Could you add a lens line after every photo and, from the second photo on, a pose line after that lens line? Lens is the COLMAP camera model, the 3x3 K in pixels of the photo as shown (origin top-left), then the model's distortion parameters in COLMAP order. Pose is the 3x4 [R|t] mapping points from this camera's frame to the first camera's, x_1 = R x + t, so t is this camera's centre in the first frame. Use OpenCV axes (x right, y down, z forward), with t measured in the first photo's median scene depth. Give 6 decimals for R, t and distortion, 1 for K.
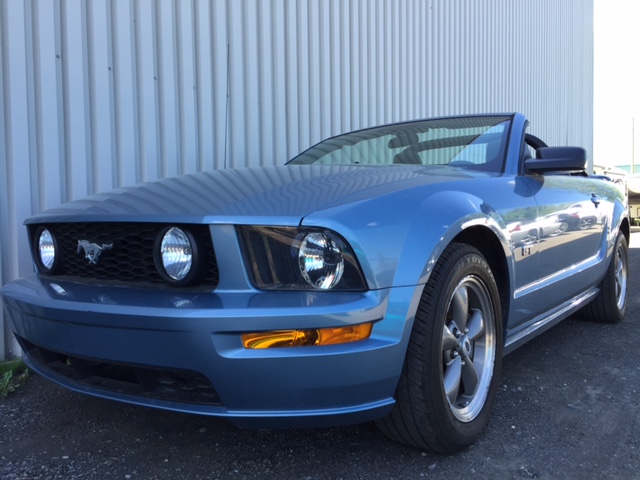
lens RADIAL K [[540.1, 0, 320.0], [0, 540.1, 240.0], [0, 0, 1]] dist [0.029861, -0.024179]
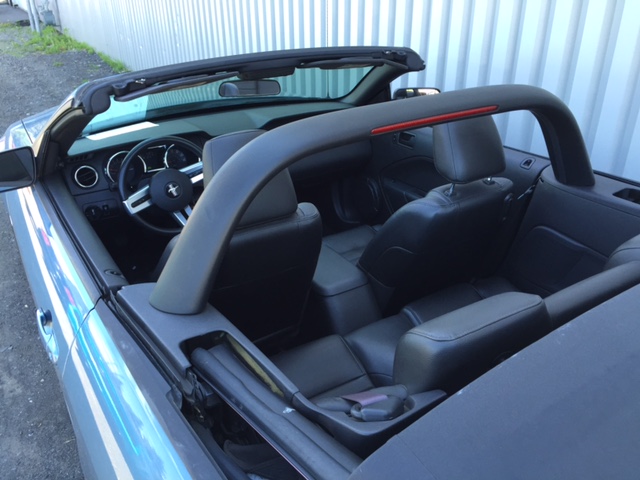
lens RADIAL K [[530.7, 0, 320.0], [0, 530.7, 240.0], [0, 0, 1]] dist [-0.044321, 0.001092]
pose [[-0.338507, 0.446111, -0.828492, 1.343603], [-0.040216, 0.872808, 0.486405, -0.632011], [0.940104, 0.197970, -0.277511, 2.381952]]
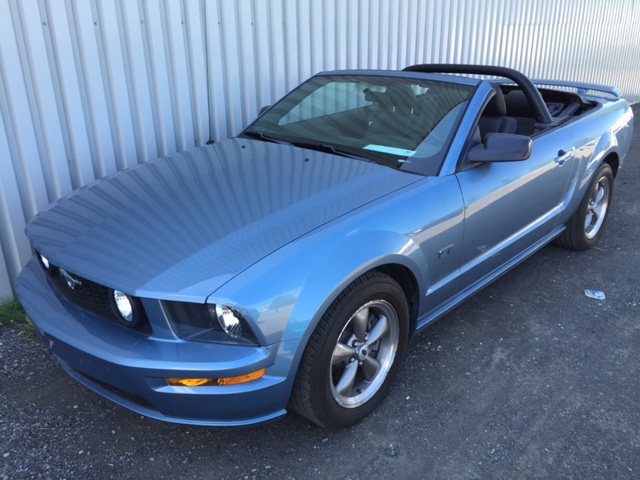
lens RADIAL K [[526.9, 0, 320.0], [0, 526.9, 240.0], [0, 0, 1]] dist [0.092768, -0.102912]
pose [[0.994292, 0.039296, -0.099196, 0.285208], [-0.005014, 0.945890, 0.324449, -0.466610], [0.106579, -0.322100, 0.940687, -0.105136]]
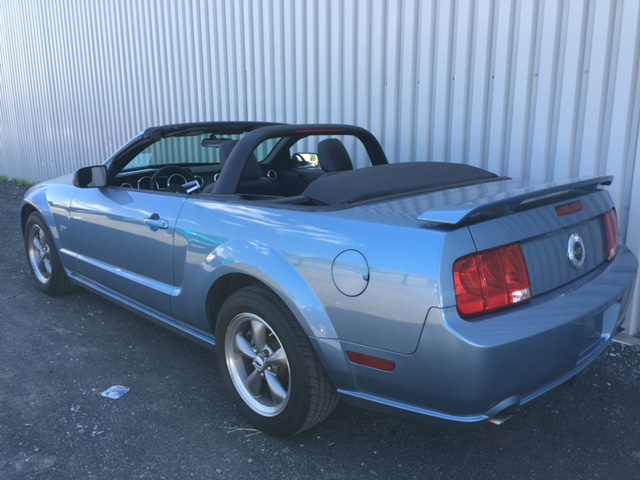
lens RADIAL K [[526.9, 0, 320.0], [0, 526.9, 240.0], [0, 0, 1]] dist [0.092768, -0.102912]
pose [[-0.120062, 0.230371, -0.965668, 2.469452], [-0.039000, 0.970859, 0.236458, -0.494037], [0.992000, 0.066051, -0.107578, 2.531648]]
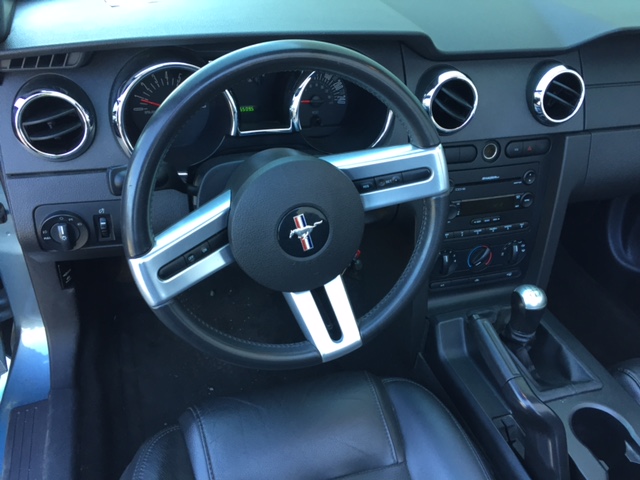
lens RADIAL K [[526.9, 0, 320.0], [0, 526.9, 240.0], [0, 0, 1]] dist [0.092768, -0.102912]
pose [[-0.571218, 0.498926, -0.651753, 0.662136], [-0.124122, 0.732410, 0.669455, -0.381197], [0.811359, 0.463301, -0.356438, 1.866695]]
